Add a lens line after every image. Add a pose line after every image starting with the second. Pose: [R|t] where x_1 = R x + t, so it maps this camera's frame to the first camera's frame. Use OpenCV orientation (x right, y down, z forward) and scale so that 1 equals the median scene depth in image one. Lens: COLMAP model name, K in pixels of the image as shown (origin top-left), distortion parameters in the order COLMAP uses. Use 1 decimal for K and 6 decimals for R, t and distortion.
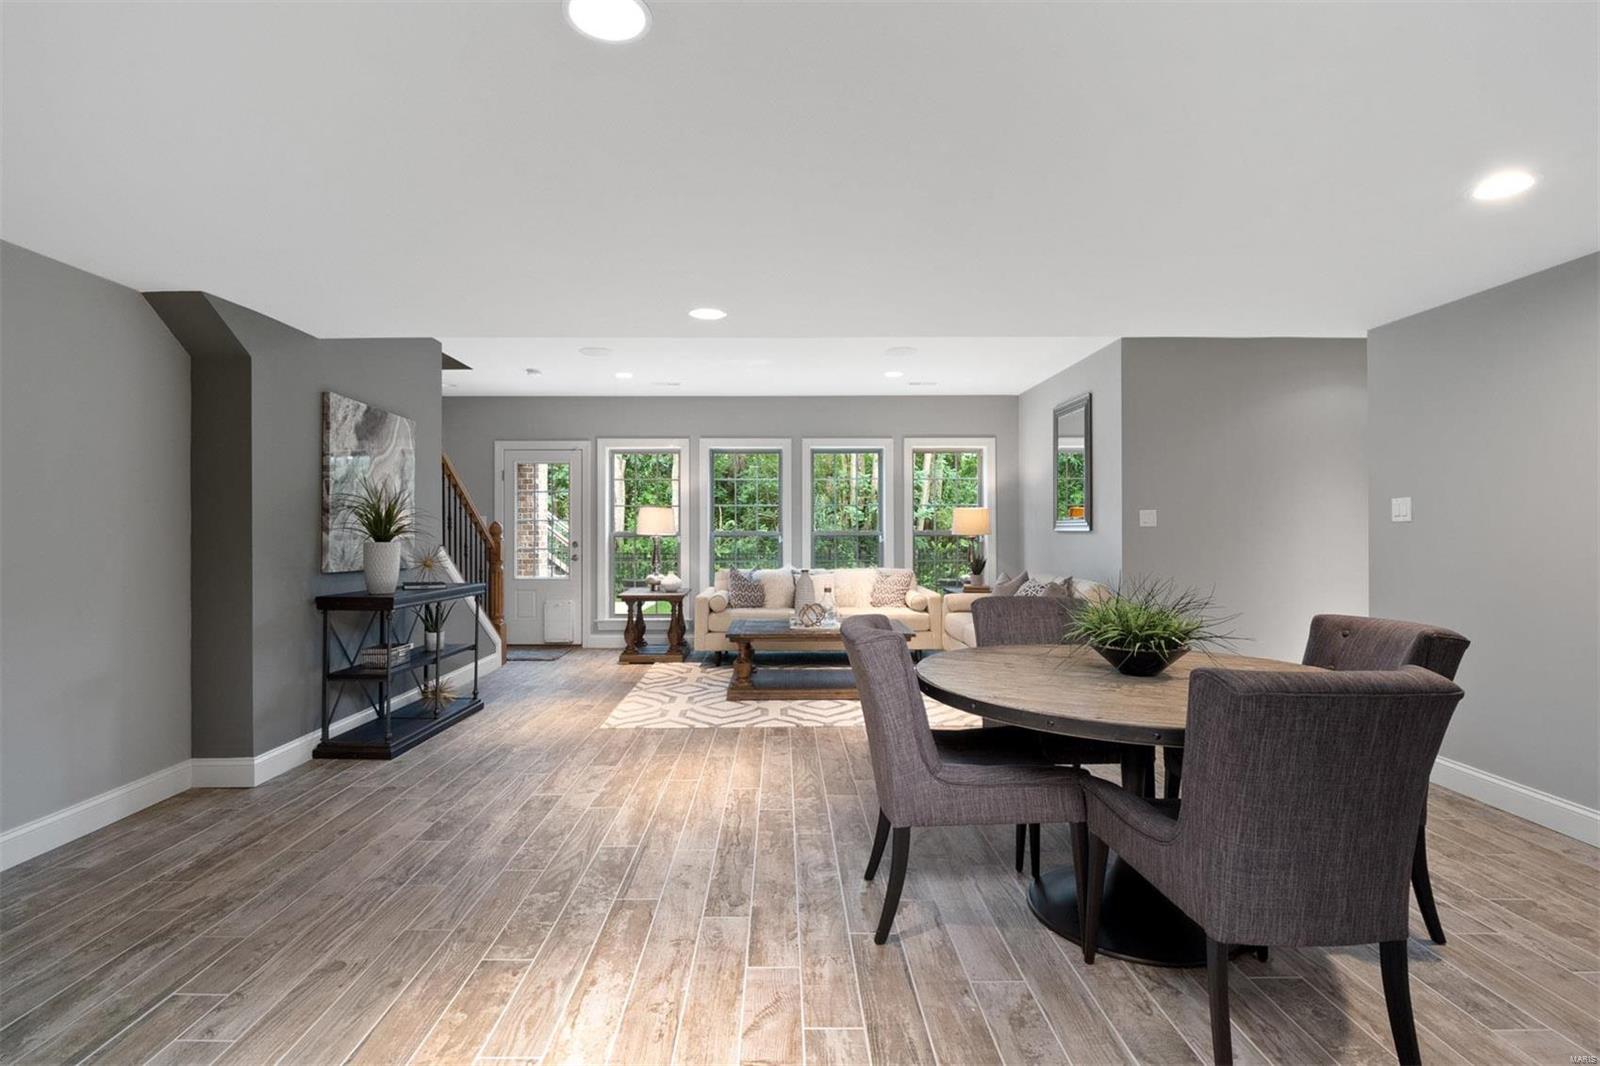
lens RADIAL K [[761.8, 0, 797.8], [0, 761.8, 526.6], [0, 0, 1]] dist [-0.003614, -0.000750]
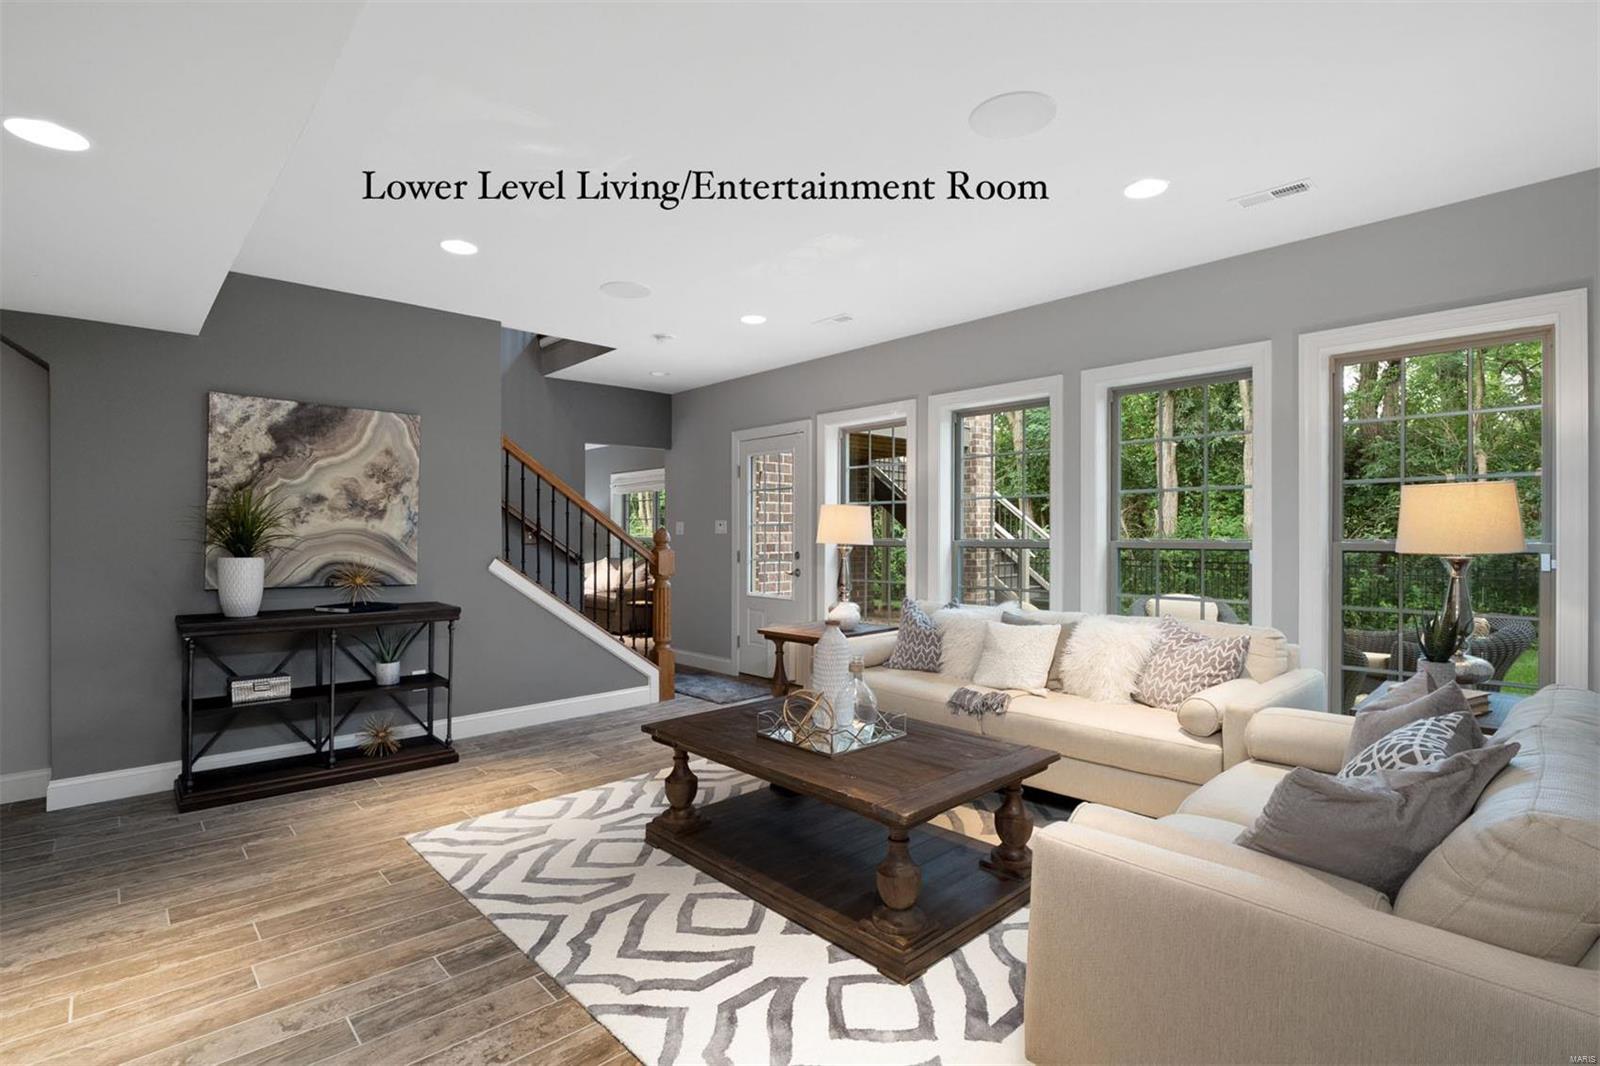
lens RADIAL K [[761.8, 0, 797.8], [0, 761.8, 526.6], [0, 0, 1]] dist [-0.003614, -0.000750]
pose [[0.658116, -0.007087, -0.752884, 0.522013], [0.007122, 0.999970, -0.003187, -0.006337], [0.752883, -0.003265, 0.658146, 0.894030]]
